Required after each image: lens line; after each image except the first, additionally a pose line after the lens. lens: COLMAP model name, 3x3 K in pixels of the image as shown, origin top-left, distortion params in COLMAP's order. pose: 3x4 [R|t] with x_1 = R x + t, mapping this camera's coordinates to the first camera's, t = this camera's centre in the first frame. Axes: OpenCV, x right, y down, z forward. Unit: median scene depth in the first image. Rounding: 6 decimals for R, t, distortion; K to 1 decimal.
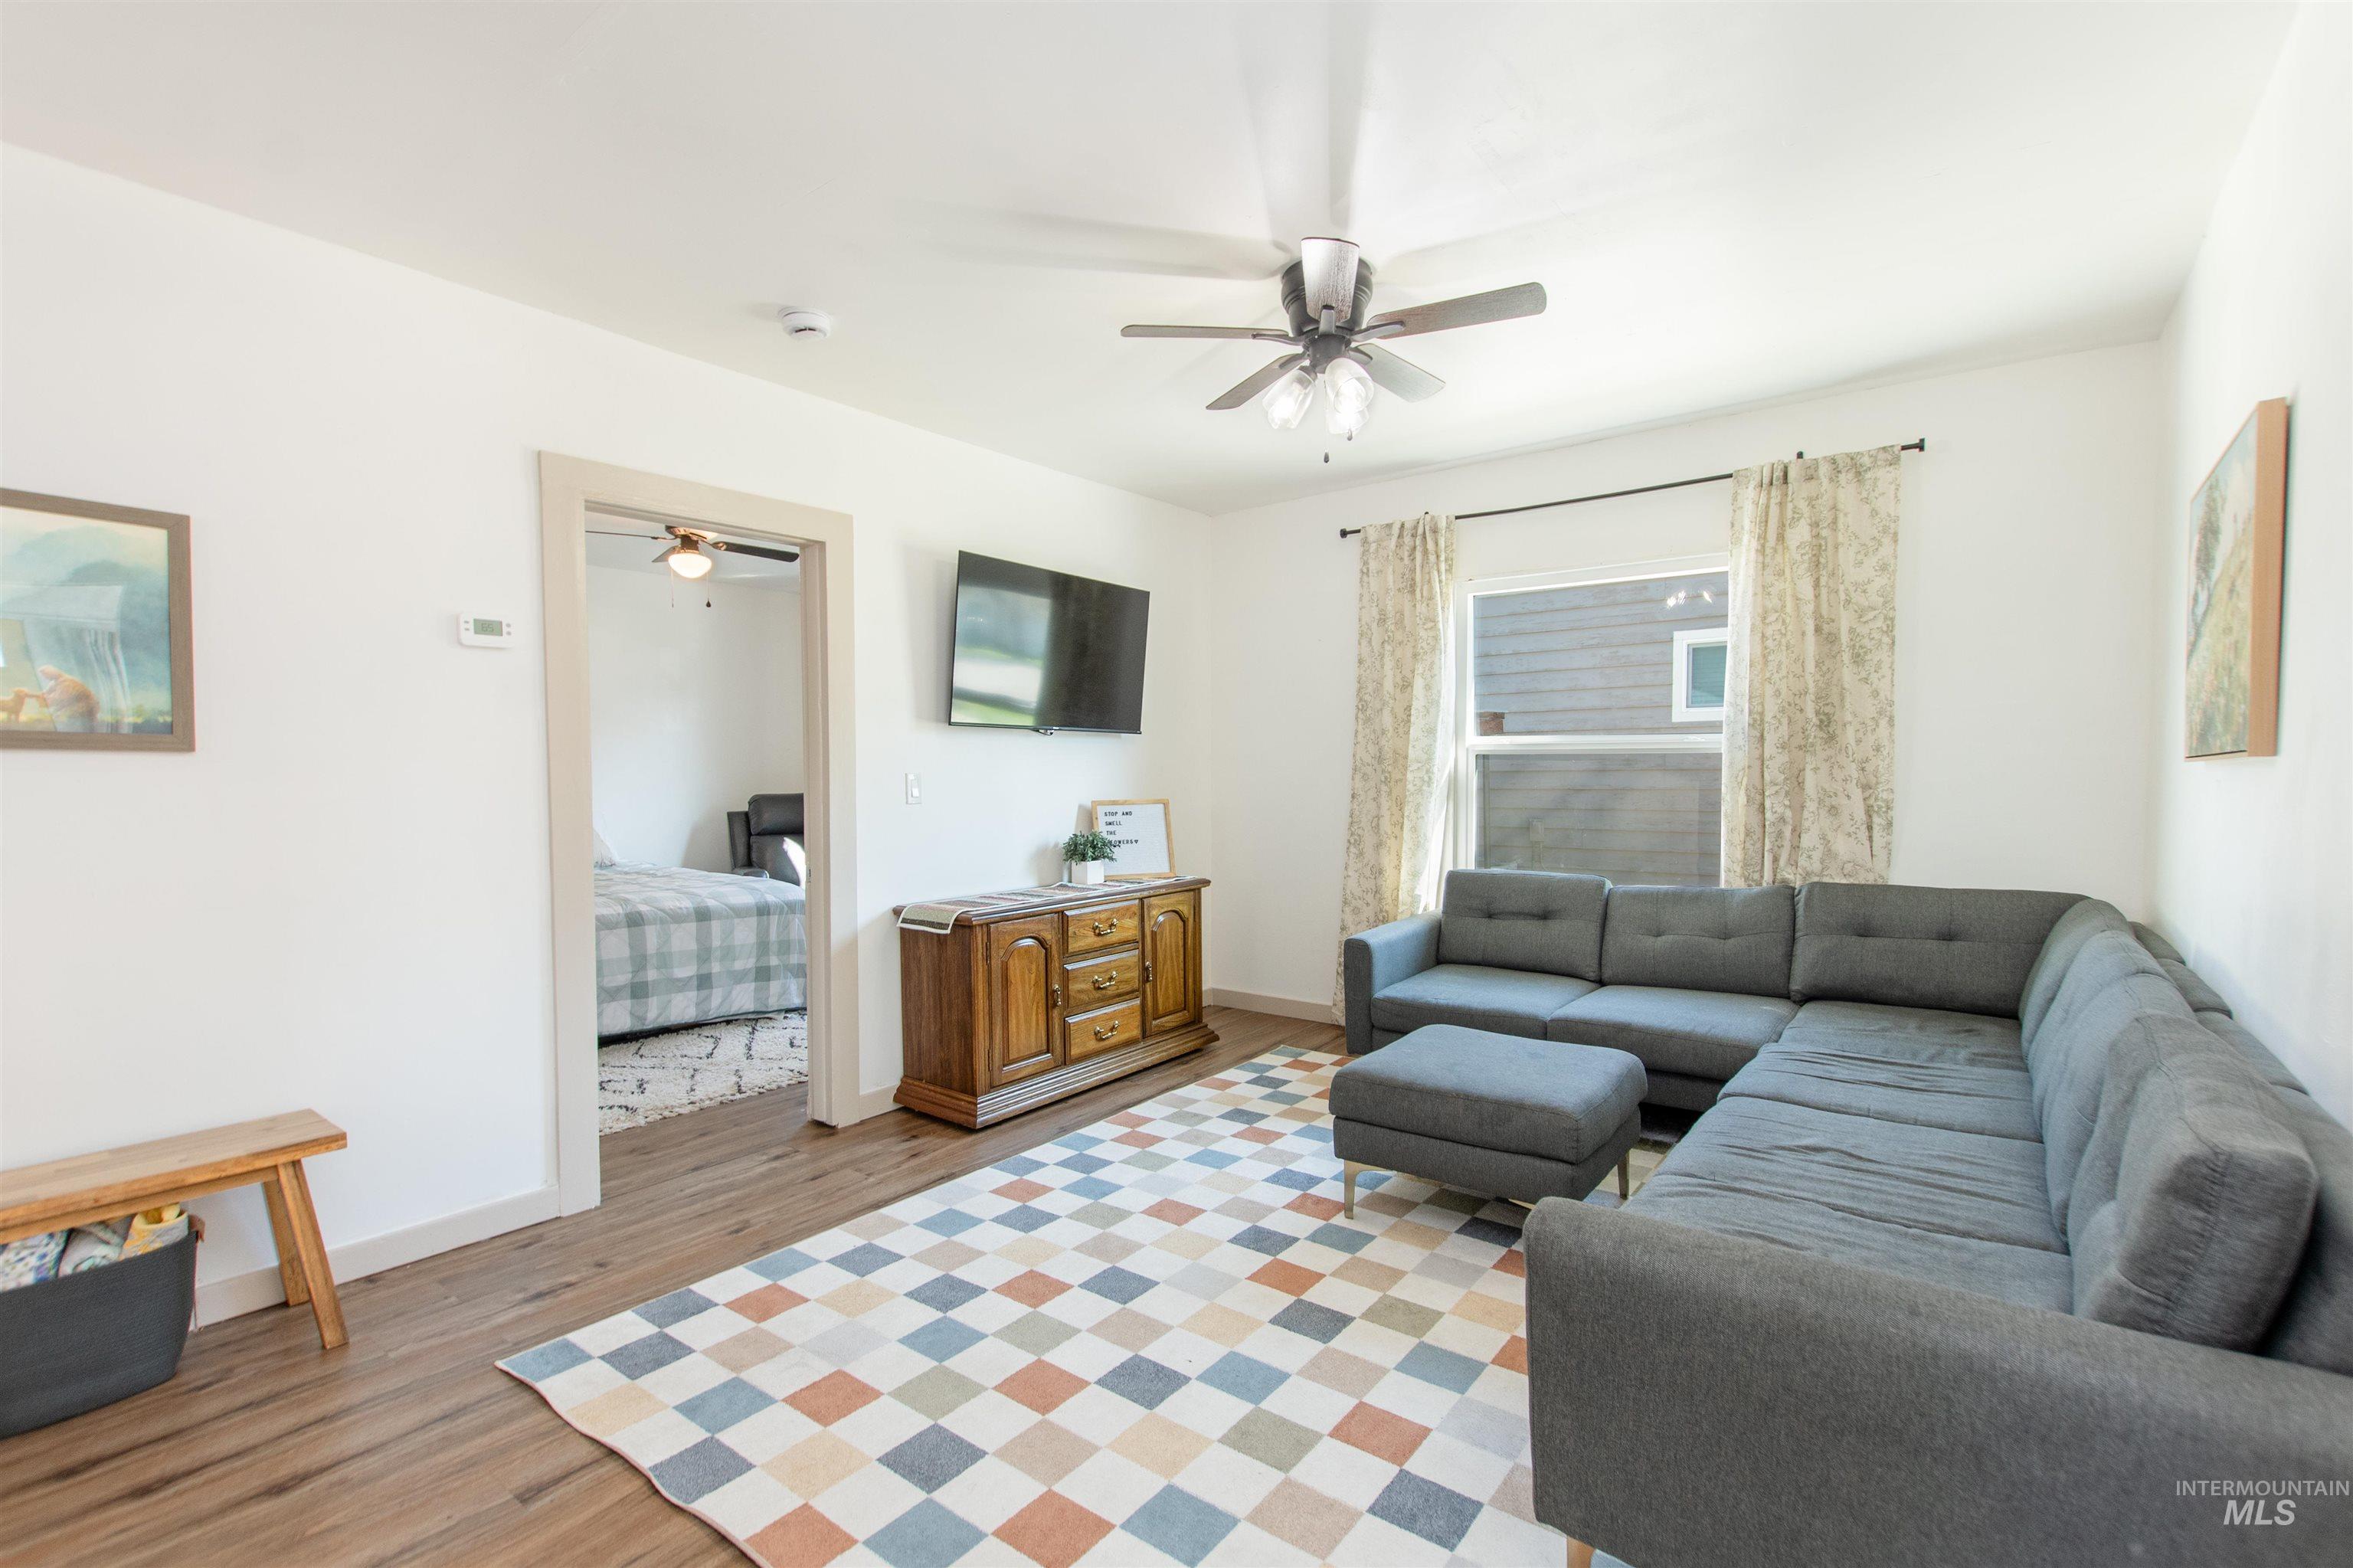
lens RADIAL K [[1054.7, 0, 1181.6], [0, 1054.7, 817.4], [0, 0, 1]] dist [0.009007, -0.004231]
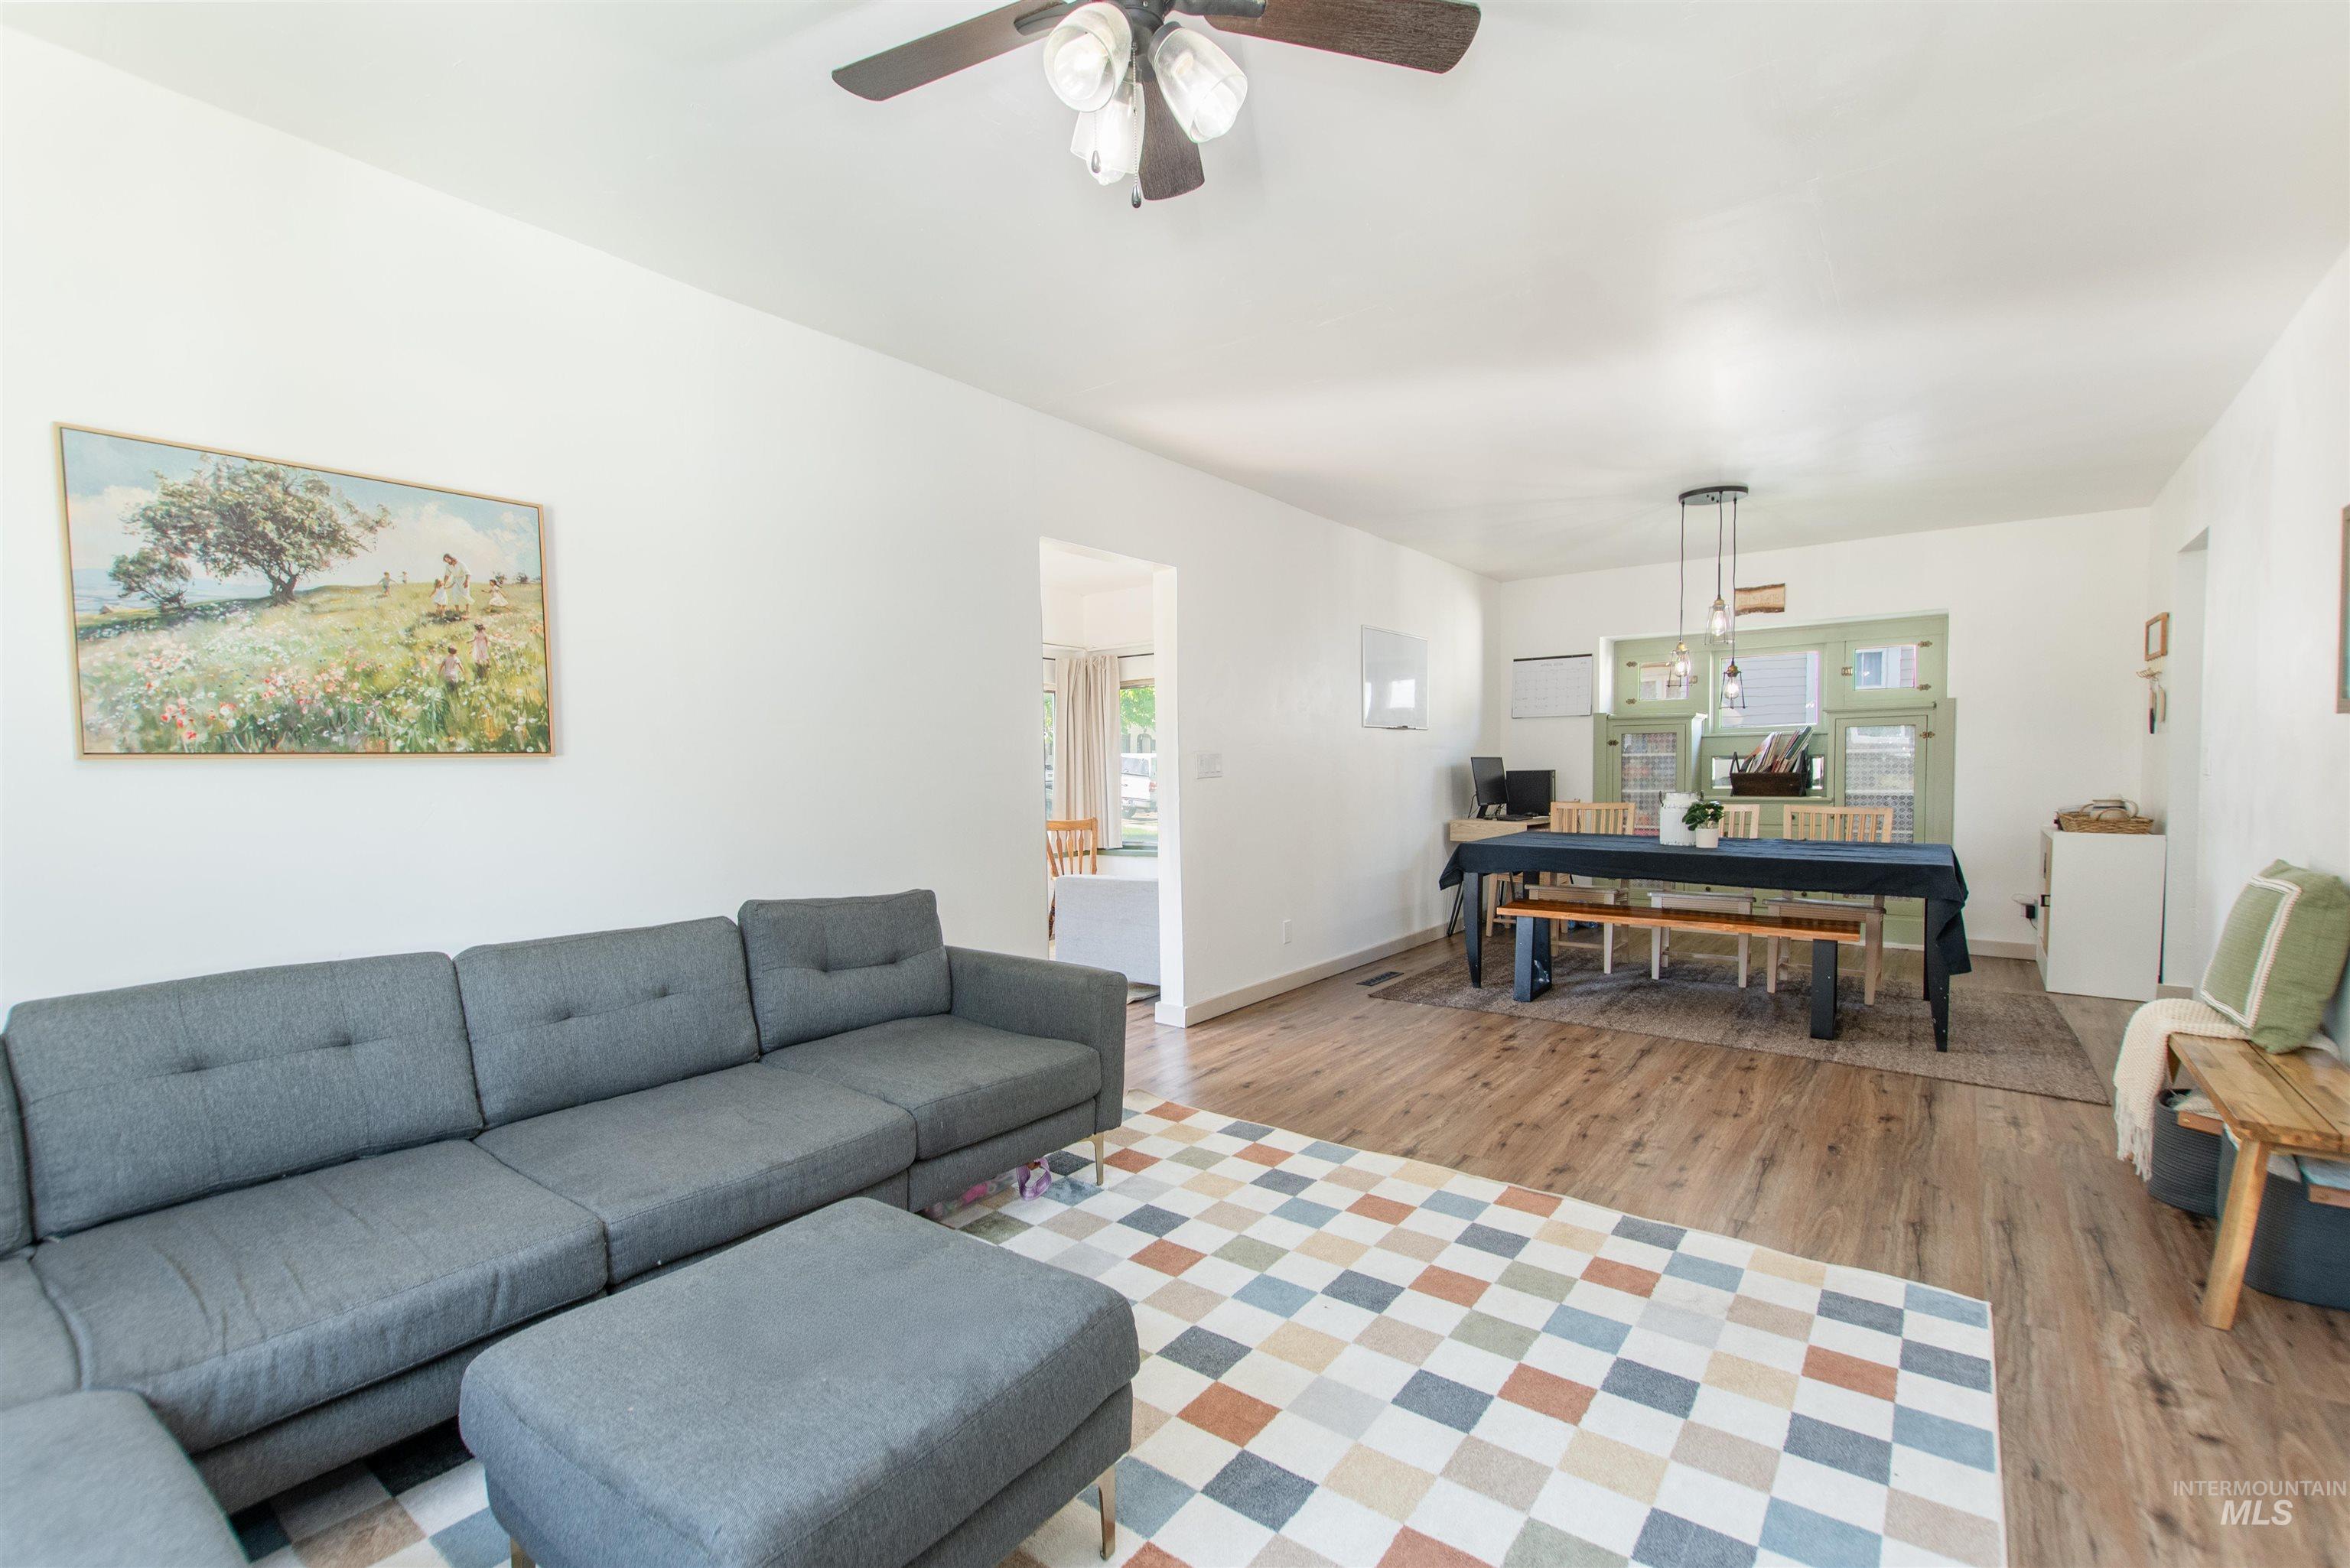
lens RADIAL K [[1053.3, 0, 1180.1], [0, 1053.3, 817.4], [0, 0, 1]] dist [0.009007, -0.004231]
pose [[-0.999704, 0.020134, -0.013645, 0.152357], [0.018860, 0.995962, 0.087774, -0.068820], [0.015357, 0.087491, -0.996047, 1.906885]]
